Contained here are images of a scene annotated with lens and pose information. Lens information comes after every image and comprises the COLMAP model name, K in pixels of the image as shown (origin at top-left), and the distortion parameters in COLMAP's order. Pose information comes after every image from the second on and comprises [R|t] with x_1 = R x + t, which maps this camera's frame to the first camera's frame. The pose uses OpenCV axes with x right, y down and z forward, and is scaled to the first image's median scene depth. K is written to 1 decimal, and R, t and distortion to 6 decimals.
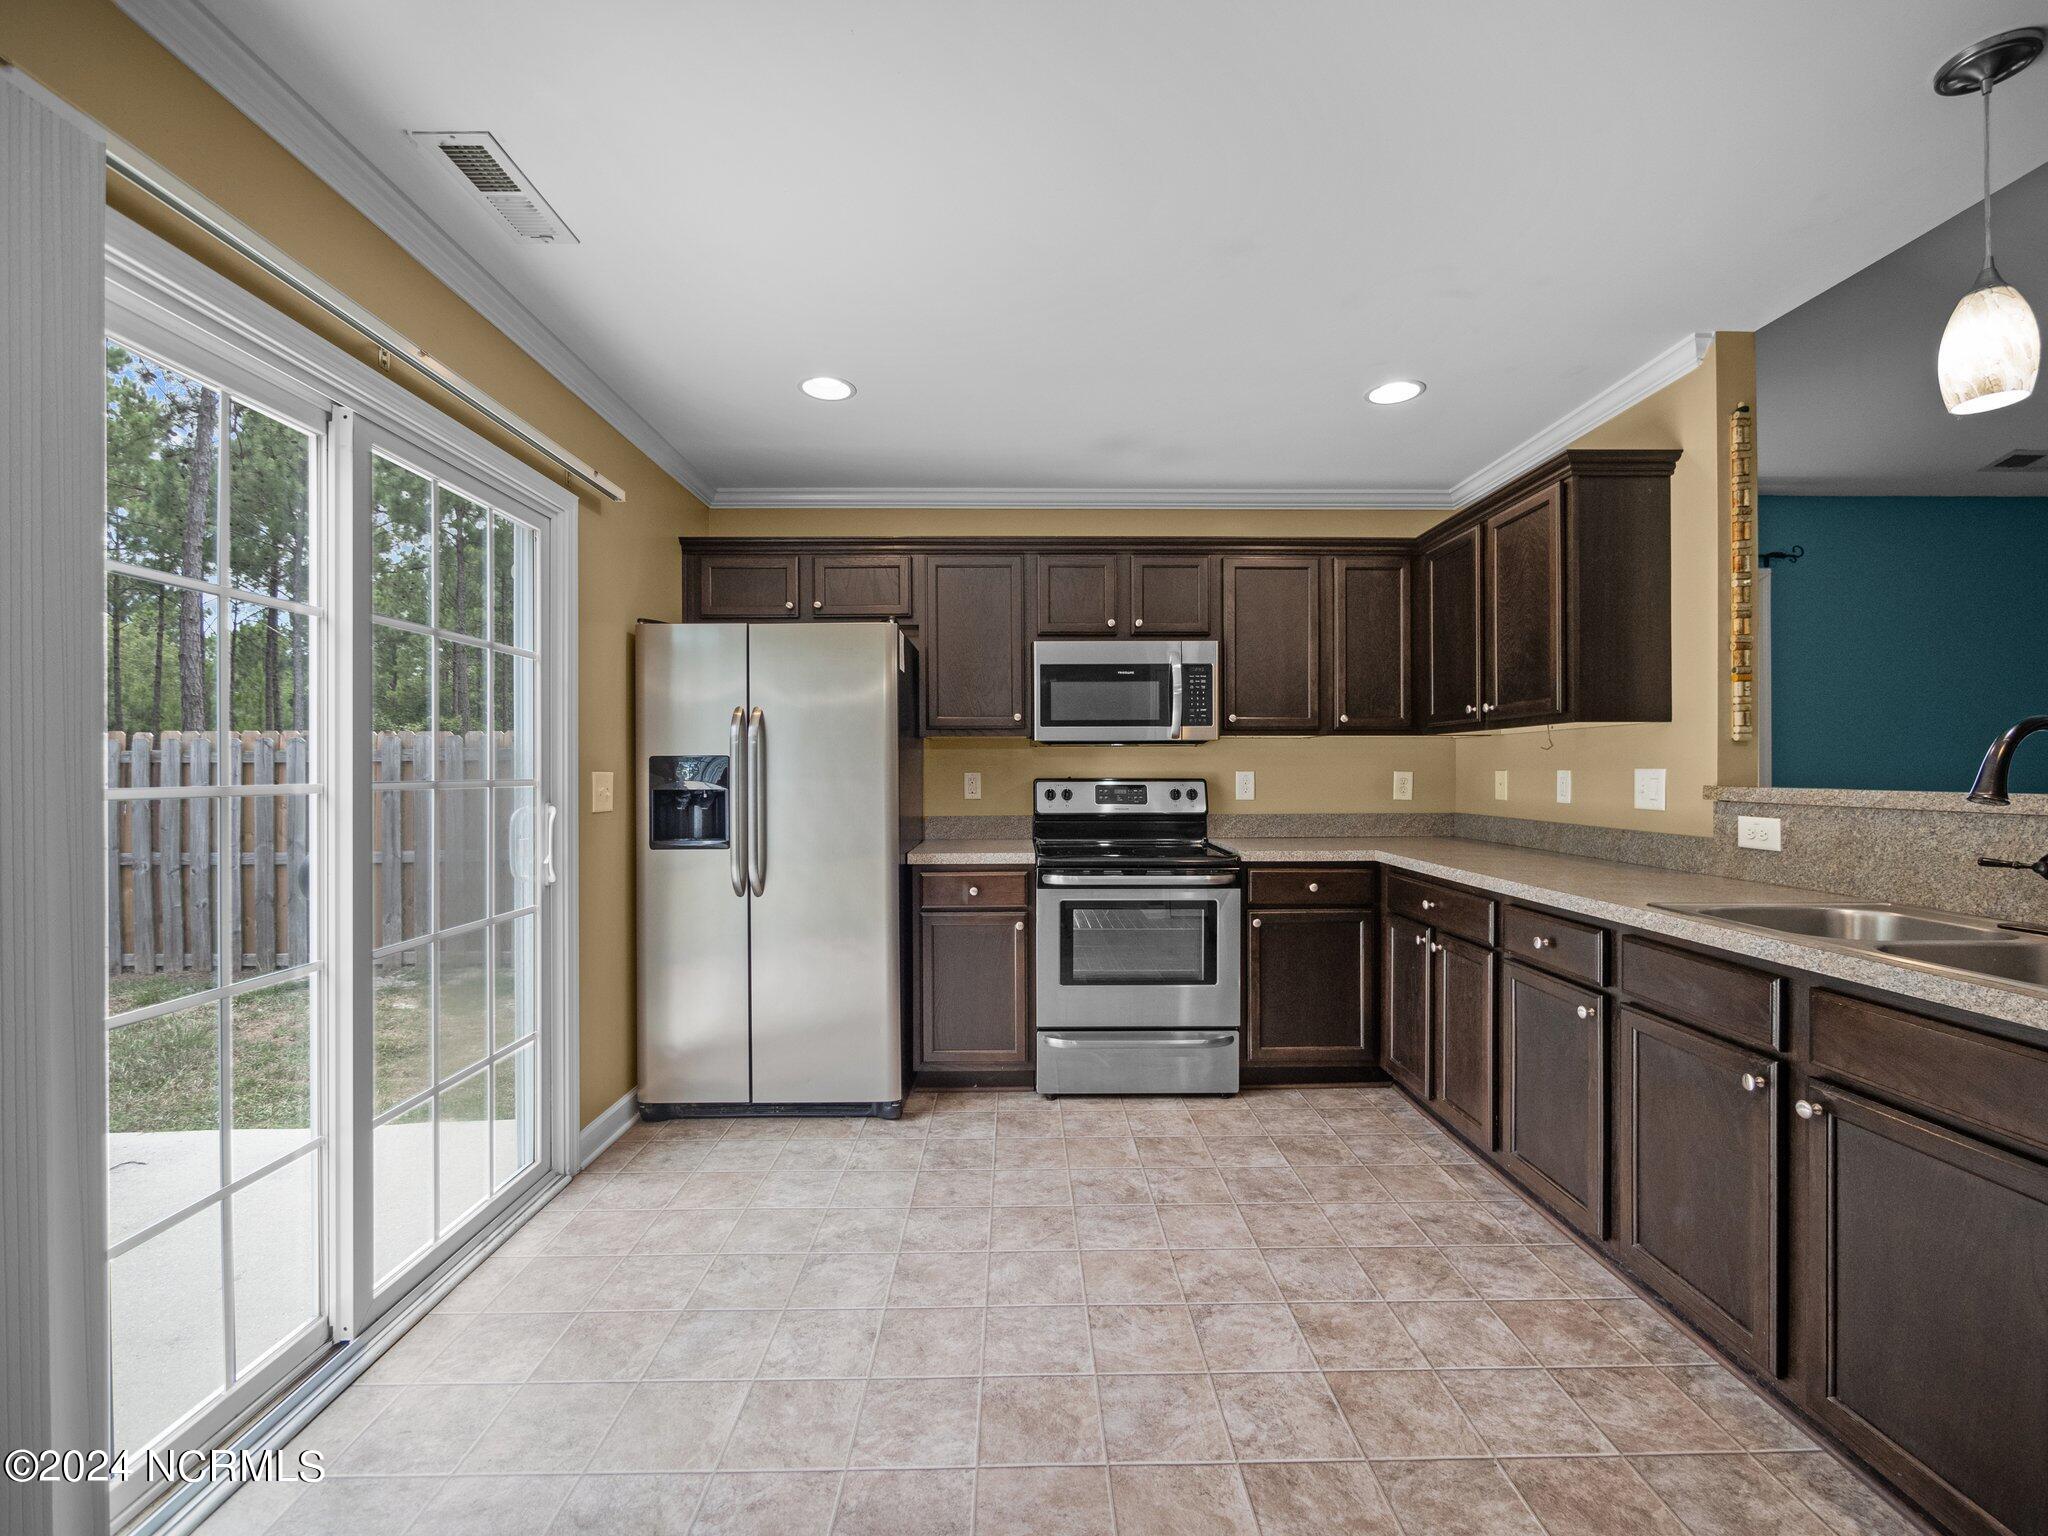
lens RADIAL K [[870.7, 0, 1026.3], [0, 870.7, 770.5], [0, 0, 1]] dist [-0.003794, 0.000134]
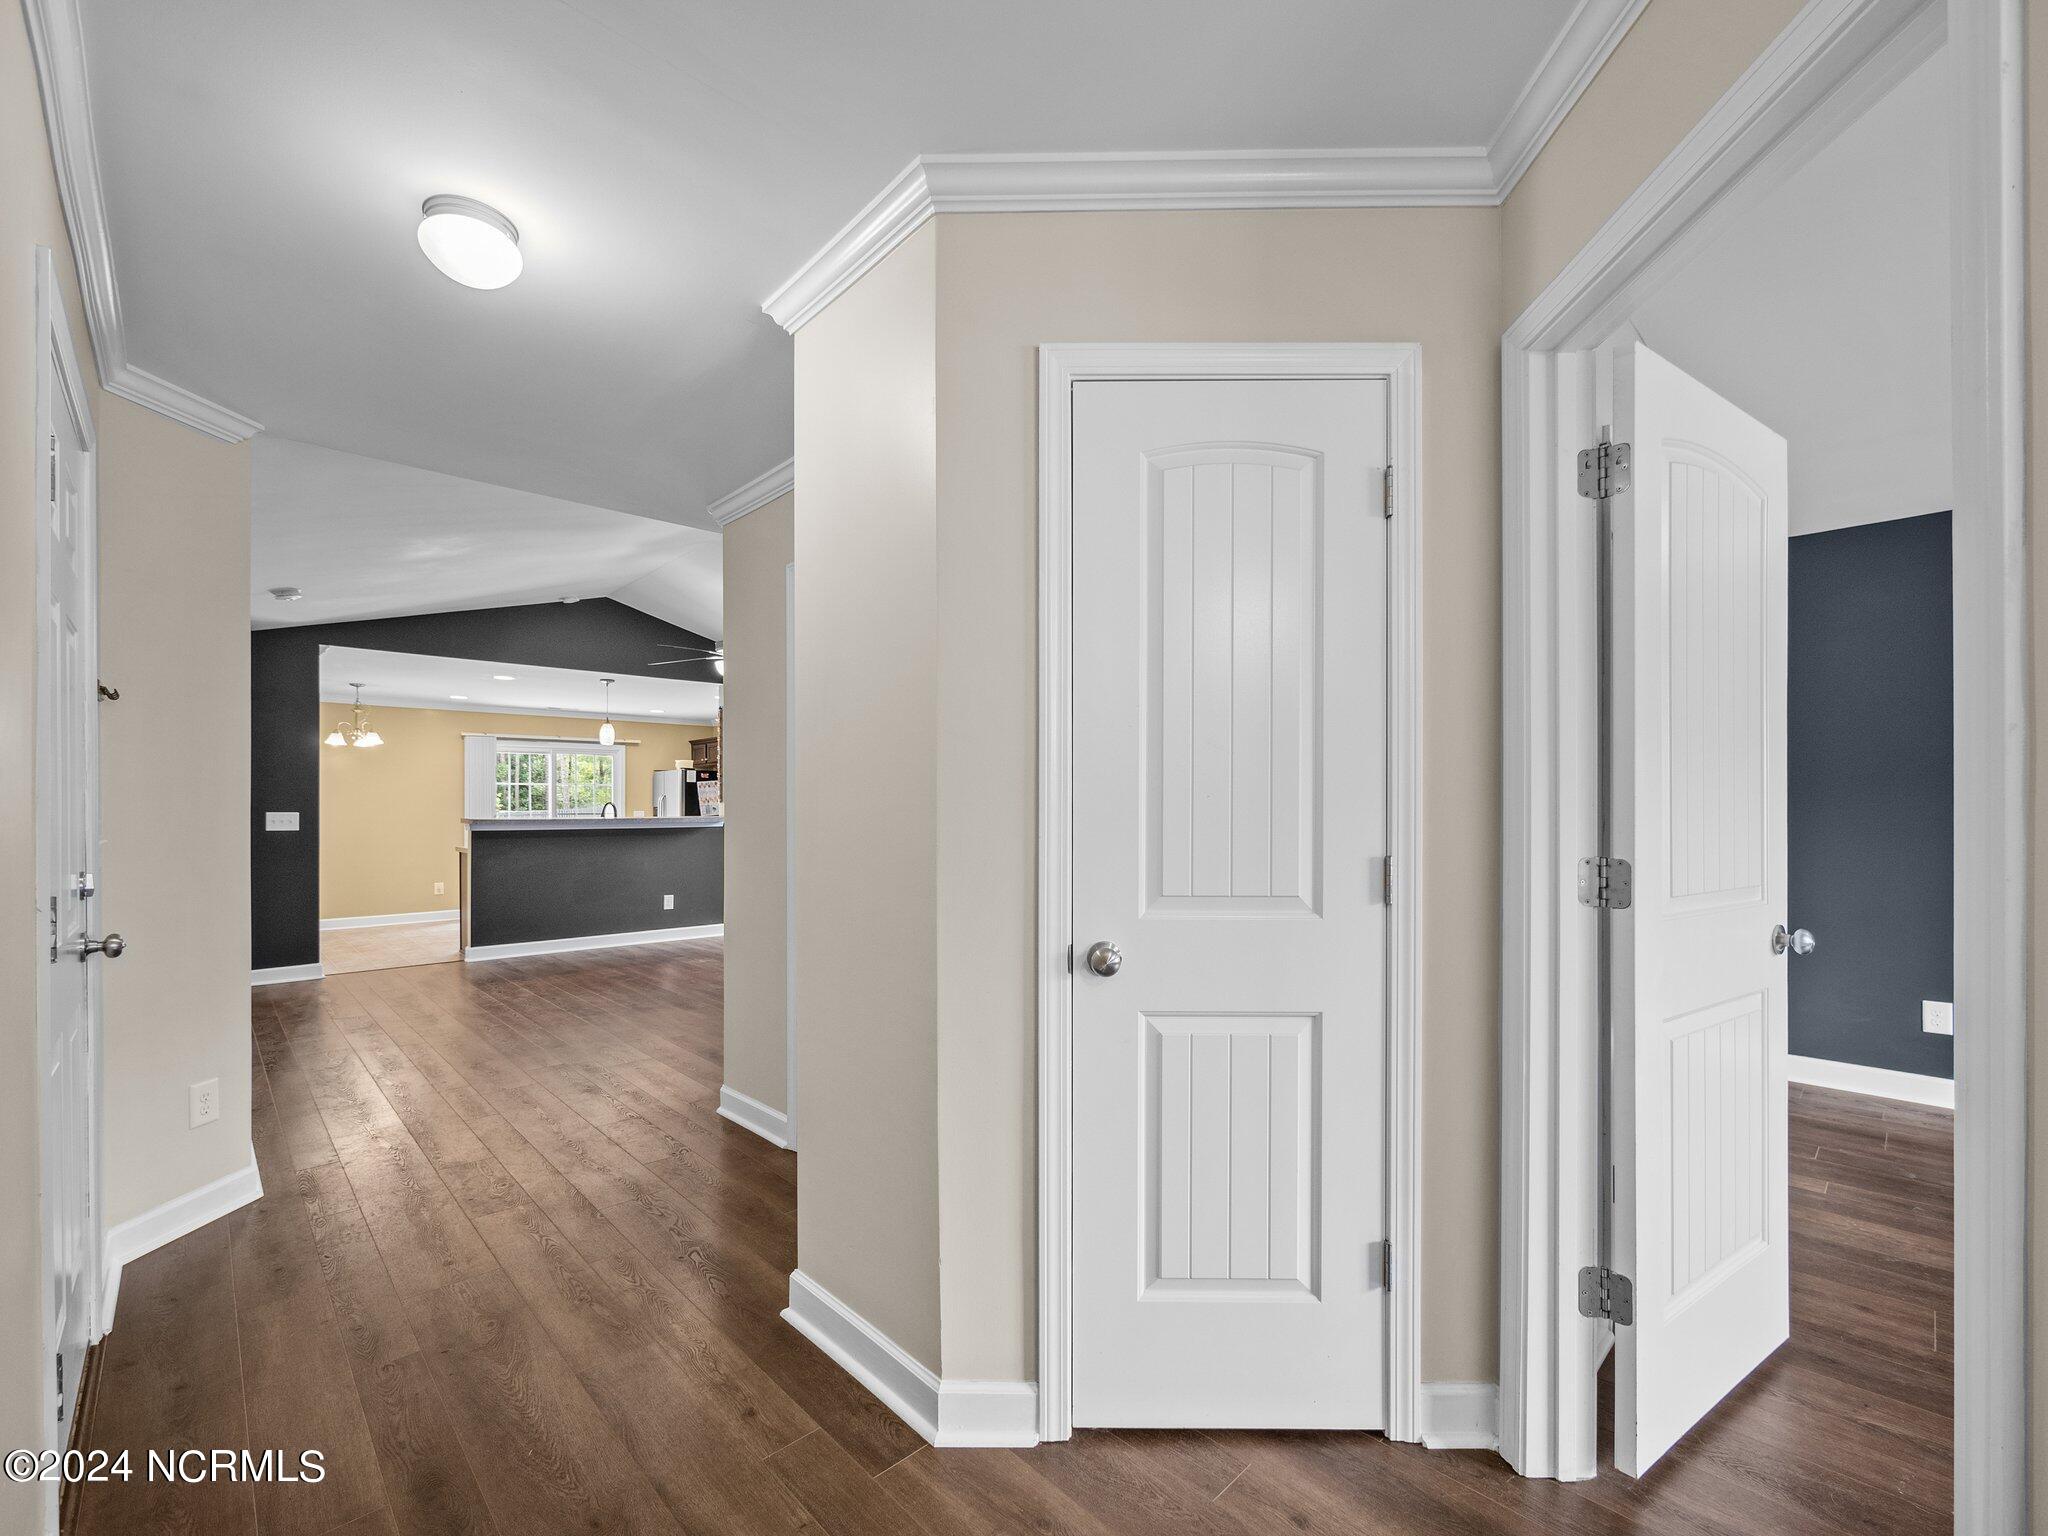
lens RADIAL K [[860.7, 0, 1025.3], [0, 860.7, 806.7], [0, 0, 1]] dist [-0.002941, -0.000052]
pose [[0.684262, -0.001541, -0.729235, 3.353301], [0.002177, 0.999998, -0.000071, -0.012606], [0.729233, -0.001539, 0.684264, -0.382280]]
